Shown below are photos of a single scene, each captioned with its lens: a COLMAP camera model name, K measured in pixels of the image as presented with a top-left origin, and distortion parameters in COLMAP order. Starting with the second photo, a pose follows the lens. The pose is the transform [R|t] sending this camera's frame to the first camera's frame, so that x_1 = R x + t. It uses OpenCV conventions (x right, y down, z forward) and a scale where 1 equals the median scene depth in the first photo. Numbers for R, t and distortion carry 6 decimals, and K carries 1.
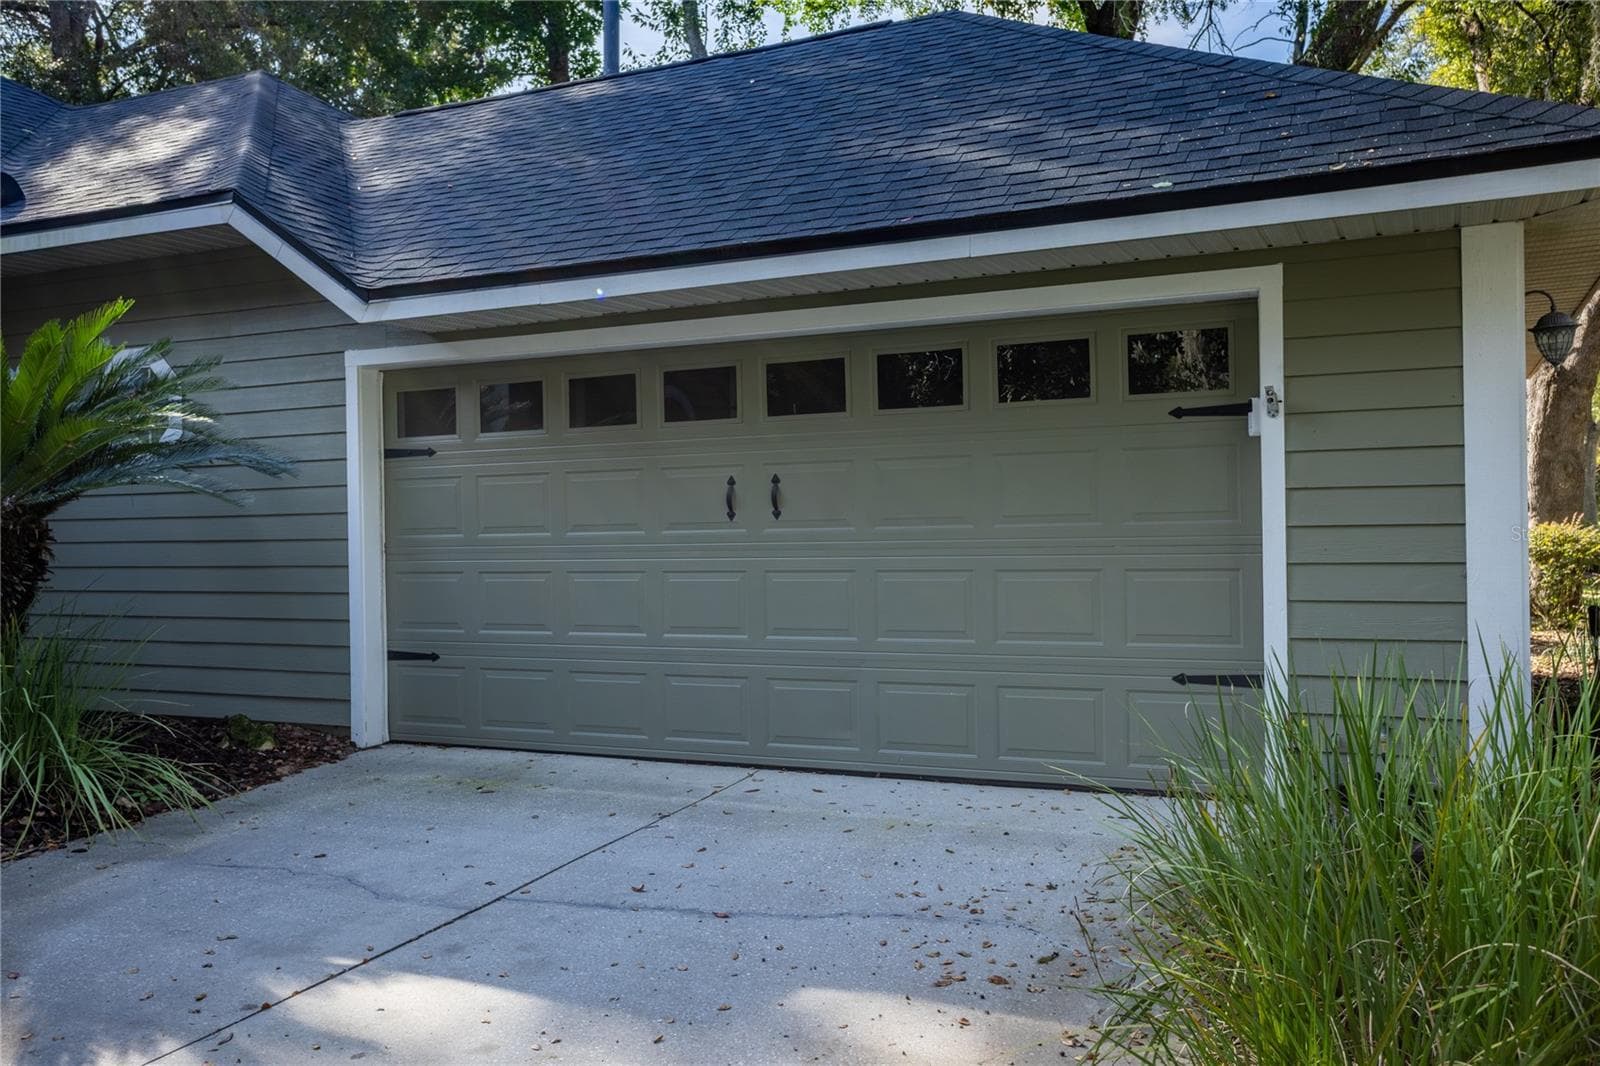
lens RADIAL K [[1350.0, 0, 809.4], [0, 1350.0, 527.3], [0, 0, 1]] dist [0.014683, 0.016051]
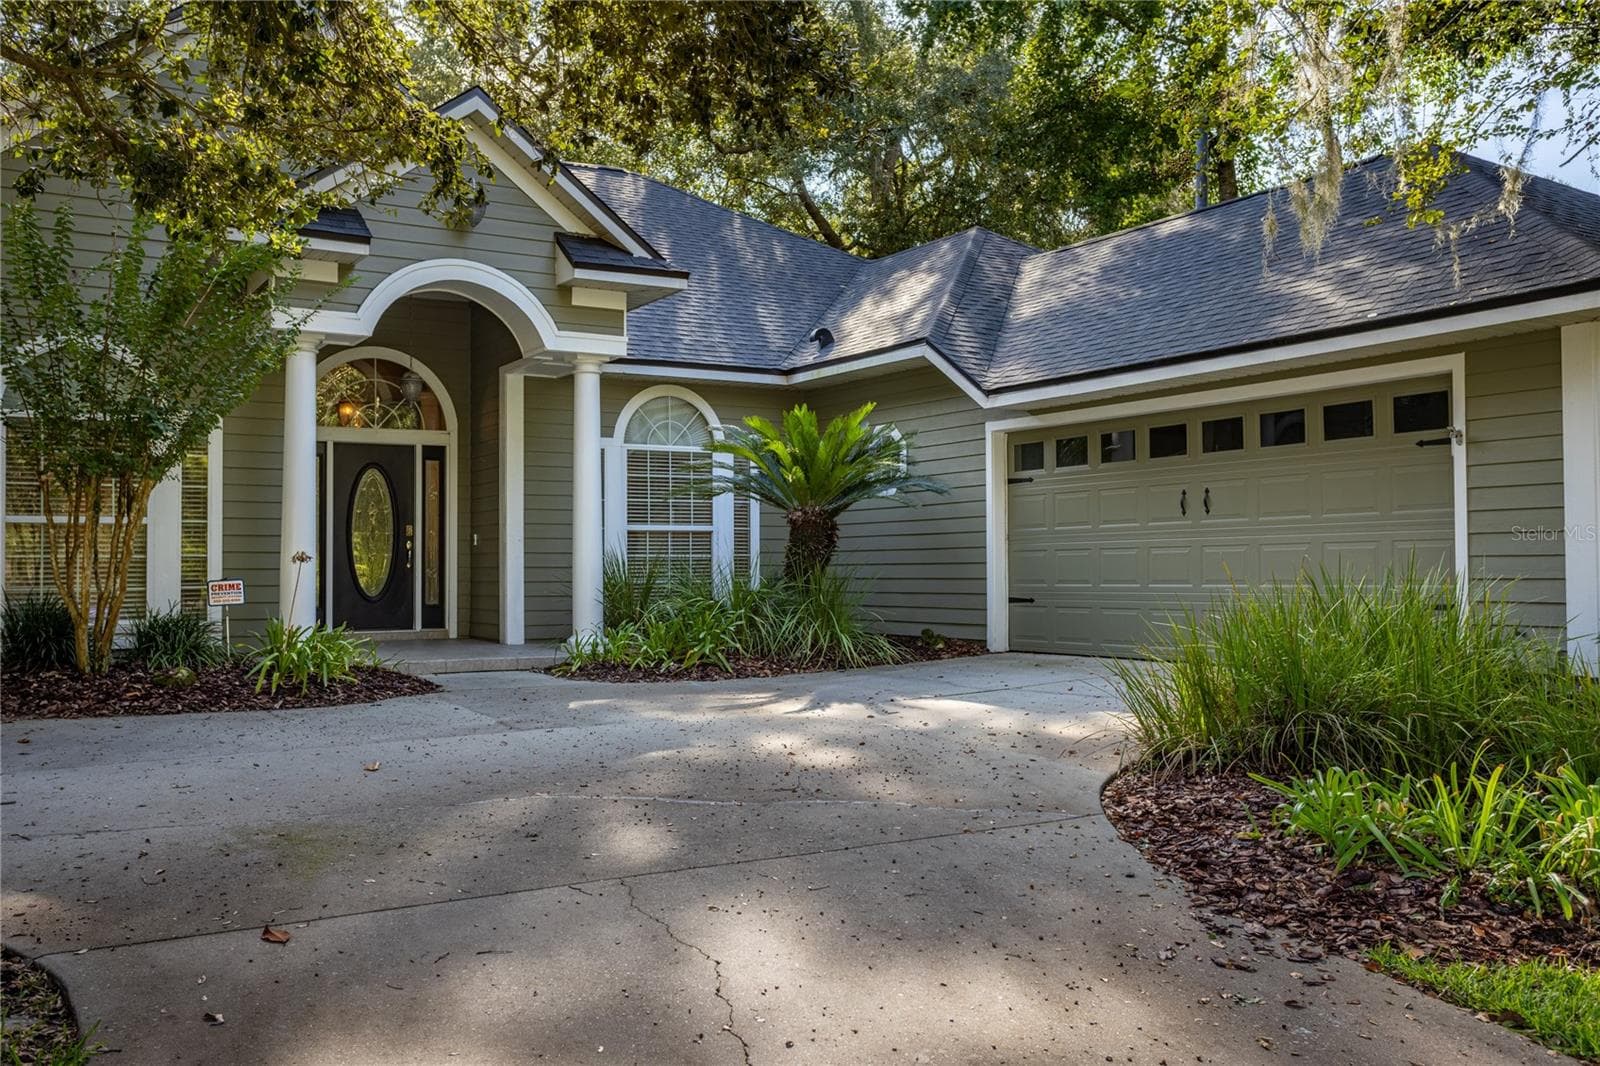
lens RADIAL K [[1350.0, 0, 792.5], [0, 1350.0, 528.5], [0, 0, 1]] dist [0.014683, 0.016051]
pose [[0.839039, -0.002763, -0.544065, 0.413014], [-0.010475, 0.999720, -0.021231, 0.047253], [0.543971, 0.023513, 0.838774, -0.615709]]
